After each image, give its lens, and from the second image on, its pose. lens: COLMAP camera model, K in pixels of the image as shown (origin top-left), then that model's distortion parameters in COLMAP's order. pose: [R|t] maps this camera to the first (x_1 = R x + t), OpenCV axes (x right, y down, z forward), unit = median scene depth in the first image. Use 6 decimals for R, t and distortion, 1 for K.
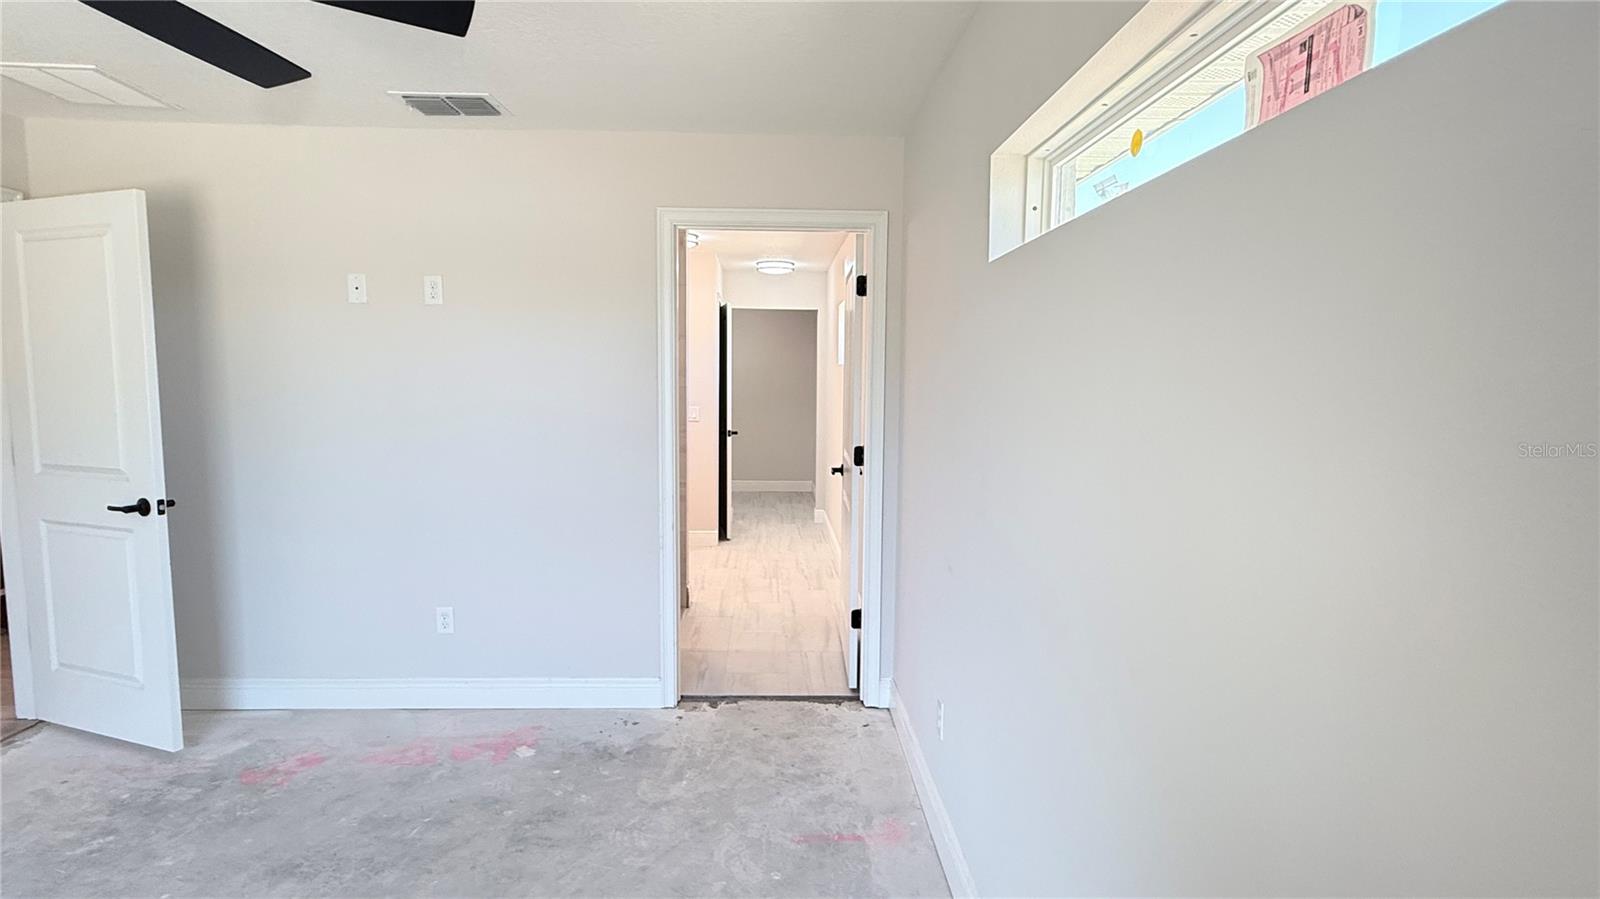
lens RADIAL K [[804.4, 0, 795.3], [0, 804.4, 454.0], [0, 0, 1]] dist [0.002328, 0.000367]
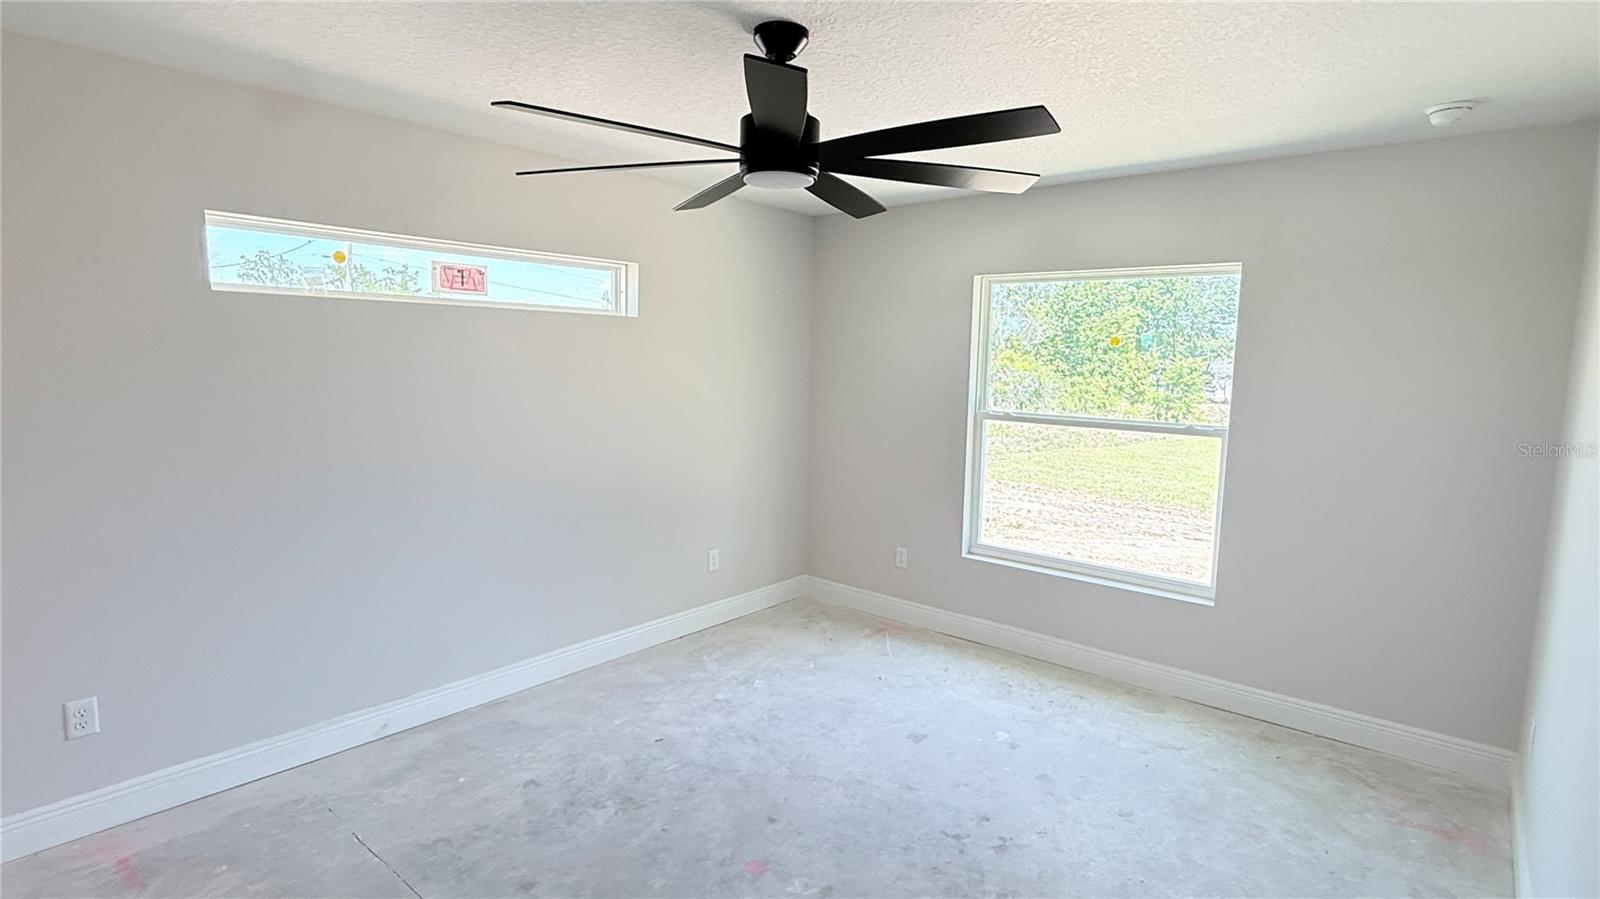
lens RADIAL K [[804.4, 0, 795.6], [0, 804.4, 448.5], [0, 0, 1]] dist [0.002328, 0.000367]
pose [[-0.738046, -0.109873, 0.665745, -0.927046], [0.037205, 0.978526, 0.202739, -0.143566], [-0.673724, 0.174400, -0.718109, 0.893617]]
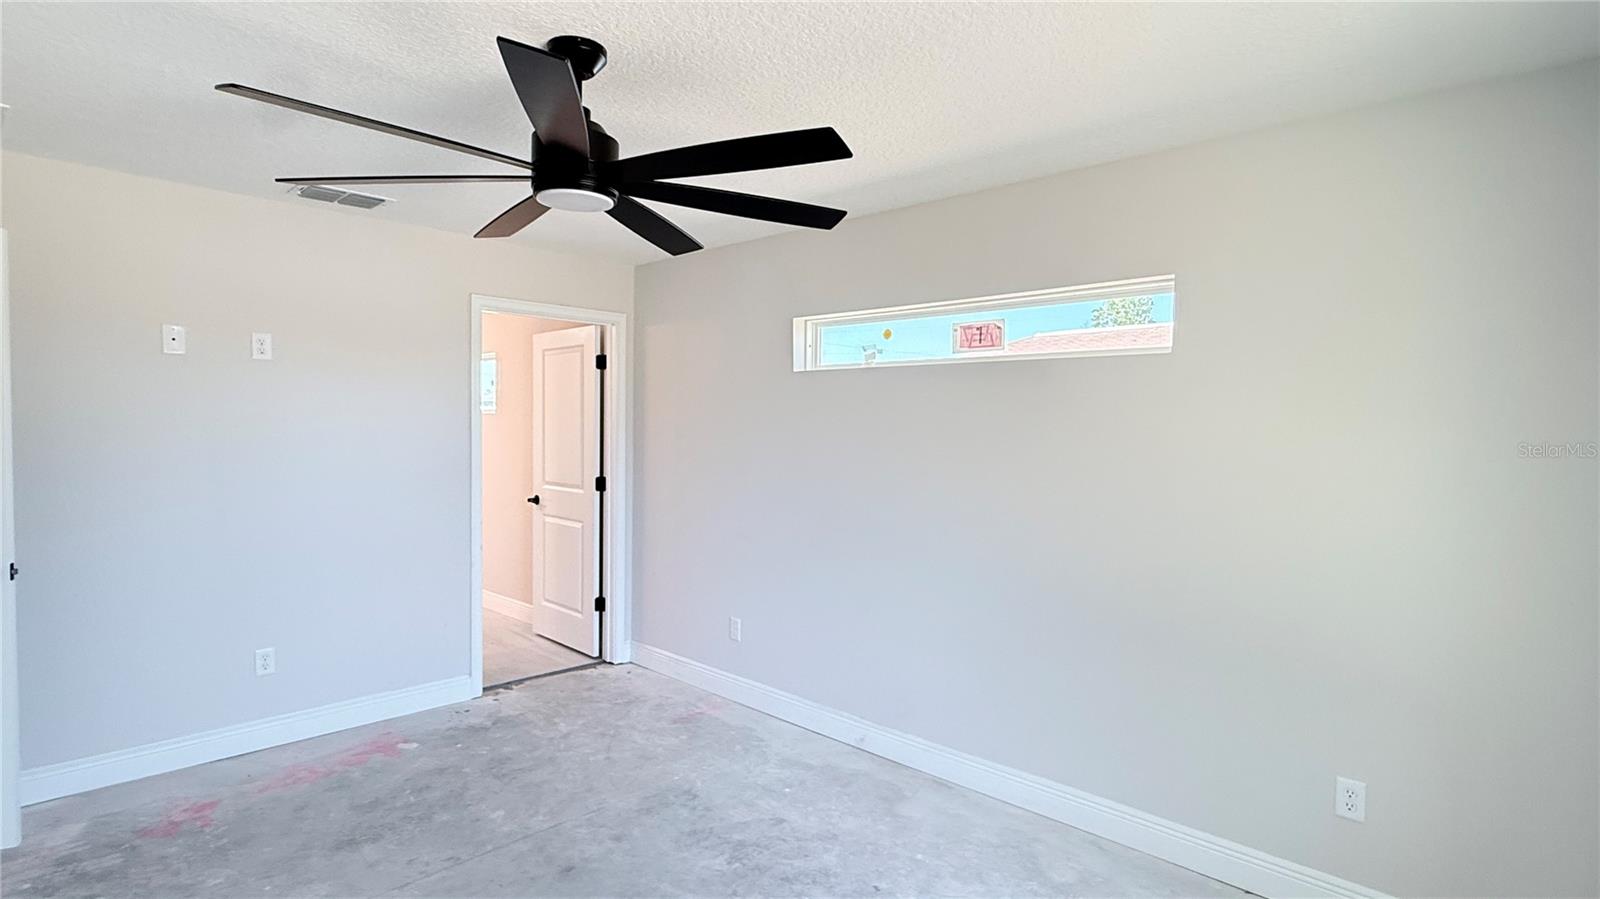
lens RADIAL K [[804.4, 0, 802.4], [0, 804.4, 456.1], [0, 0, 1]] dist [0.002328, 0.000367]
pose [[0.709099, -0.026143, 0.704624, -0.755946], [0.063391, 0.997629, -0.026779, 0.016455], [-0.702253, 0.063655, 0.709076, -0.268390]]
